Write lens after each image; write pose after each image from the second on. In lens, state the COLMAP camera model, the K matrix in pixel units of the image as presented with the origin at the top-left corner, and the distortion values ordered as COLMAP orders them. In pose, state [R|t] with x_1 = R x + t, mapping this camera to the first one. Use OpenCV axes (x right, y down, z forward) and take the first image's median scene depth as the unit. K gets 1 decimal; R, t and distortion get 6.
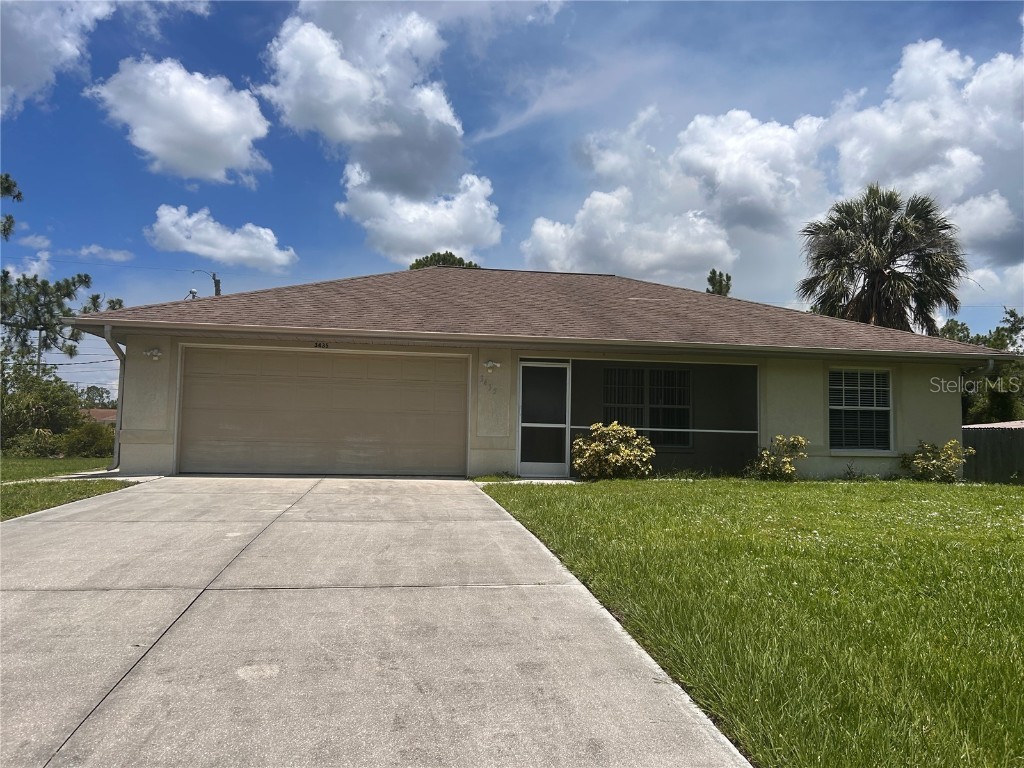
lens RADIAL K [[763.2, 0, 517.3], [0, 763.2, 374.9], [0, 0, 1]] dist [0.059891, -0.076609]
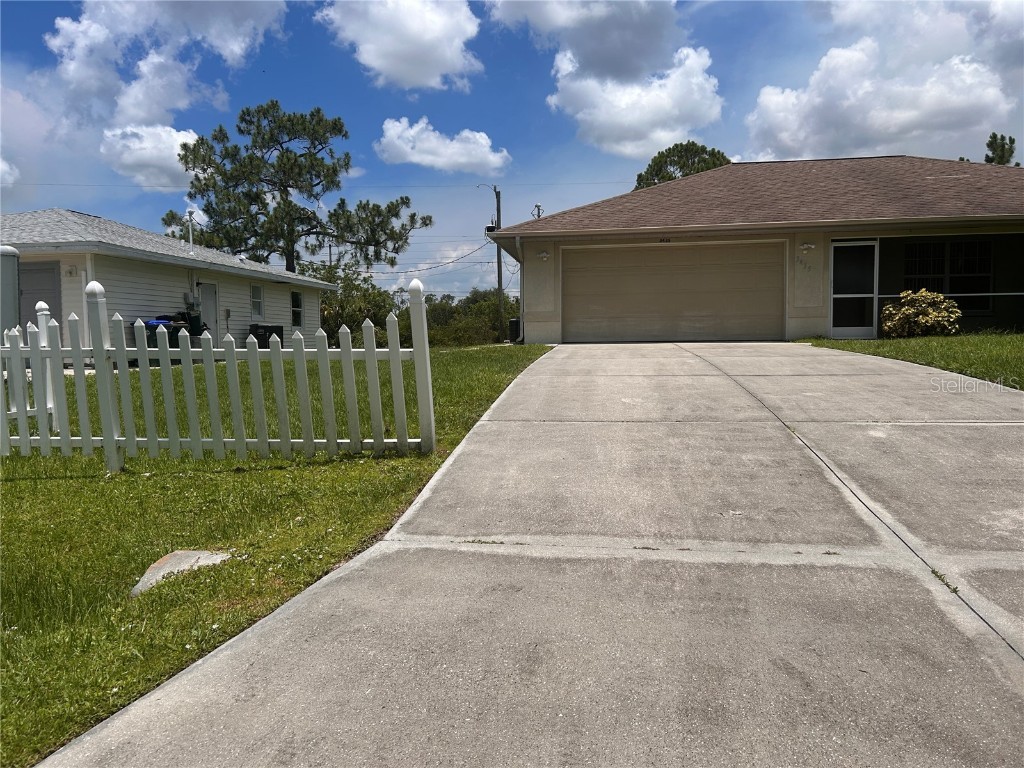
lens RADIAL K [[763.2, 0, 517.3], [0, 763.2, 374.9], [0, 0, 1]] dist [0.059891, -0.076609]
pose [[0.958081, -0.017046, -0.285989, -0.126495], [0.055817, 0.990206, 0.127971, 0.005688], [0.281006, -0.138570, 0.949649, -0.300120]]
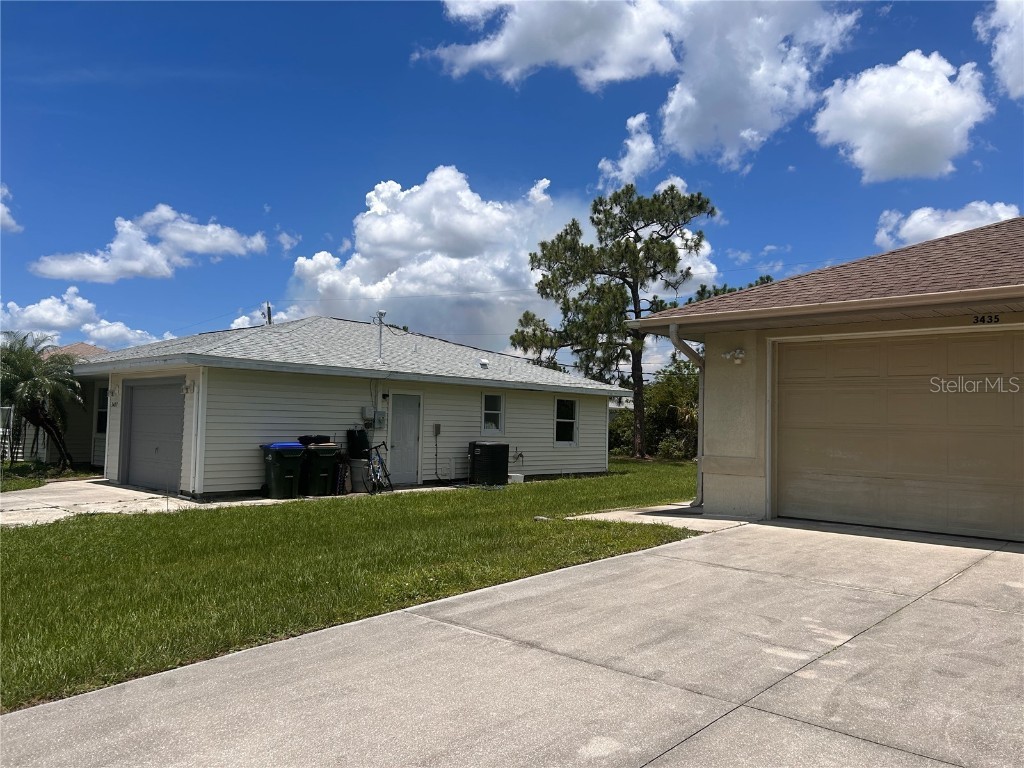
lens RADIAL K [[771.4, 0, 512.0], [0, 771.4, 384.0], [0, 0, 1]] dist [0.059194, -0.086953]
pose [[0.617195, -0.047258, -0.785389, -0.013125], [0.057729, 0.998224, -0.014698, -0.001138], [0.784689, -0.036268, 0.618827, 0.342080]]
